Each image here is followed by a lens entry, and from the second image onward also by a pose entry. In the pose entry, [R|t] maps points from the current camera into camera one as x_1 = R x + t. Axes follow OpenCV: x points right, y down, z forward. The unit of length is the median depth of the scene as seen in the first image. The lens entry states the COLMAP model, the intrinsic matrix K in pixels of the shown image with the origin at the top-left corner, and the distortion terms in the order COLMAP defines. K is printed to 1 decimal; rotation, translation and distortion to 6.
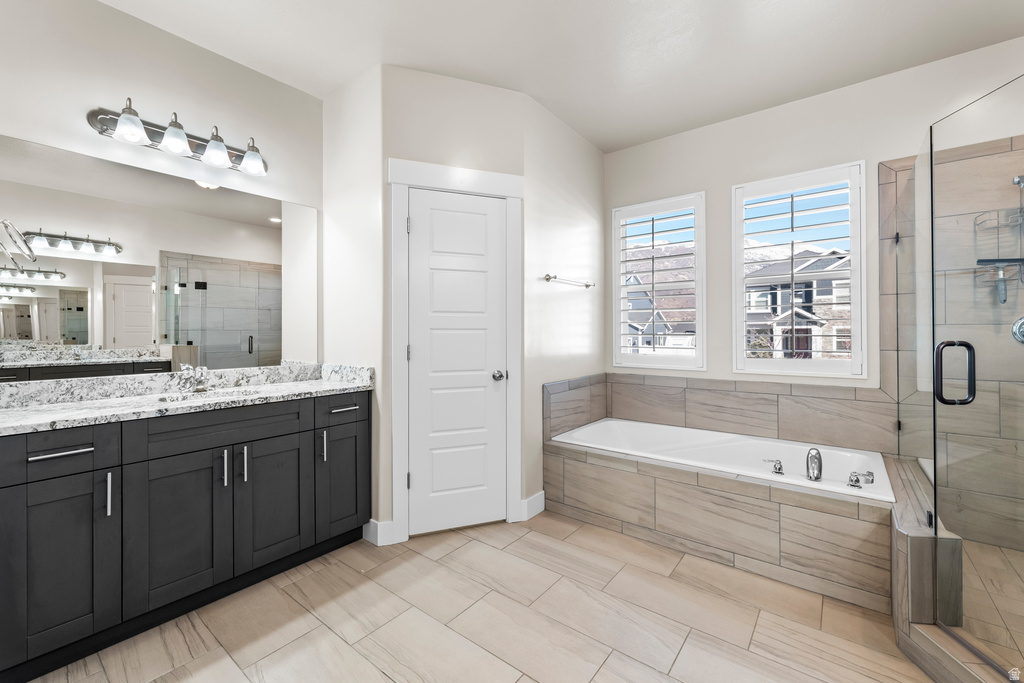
lens RADIAL K [[421.1, 0, 519.0], [0, 421.1, 324.4], [0, 0, 1]] dist [0.003868, 0.000281]
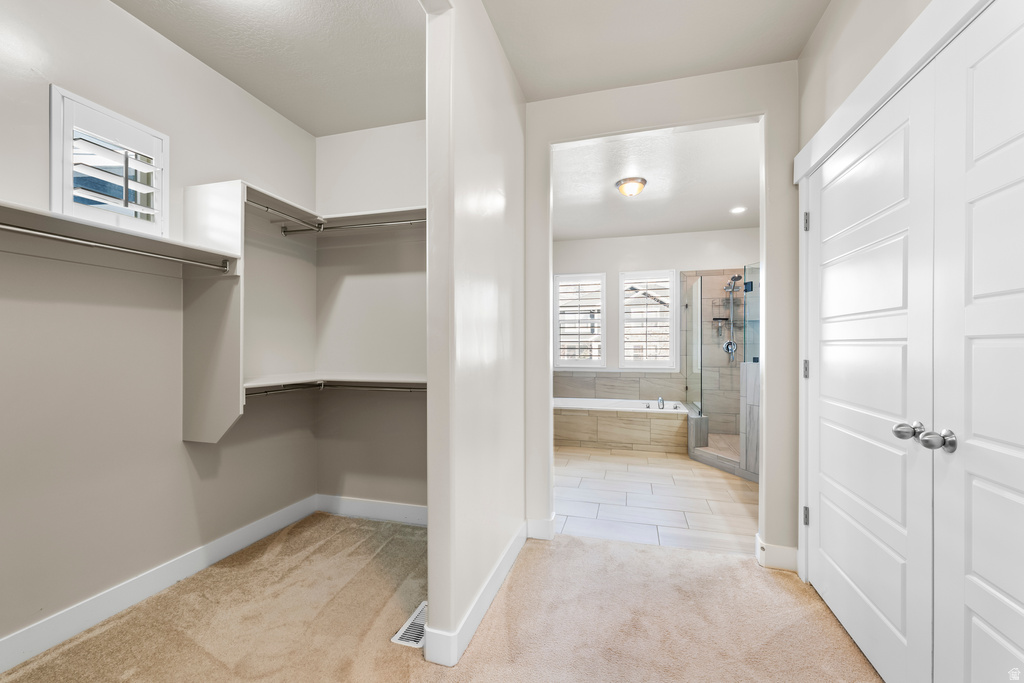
lens RADIAL K [[421.1, 0, 511.0], [0, 421.1, 345.4], [0, 0, 1]] dist [0.003868, 0.000281]
pose [[0.928207, 0.001233, 0.372062, -0.917224], [-0.006011, 0.999914, 0.011682, -0.015168], [-0.372015, -0.013079, 0.928134, -0.838684]]
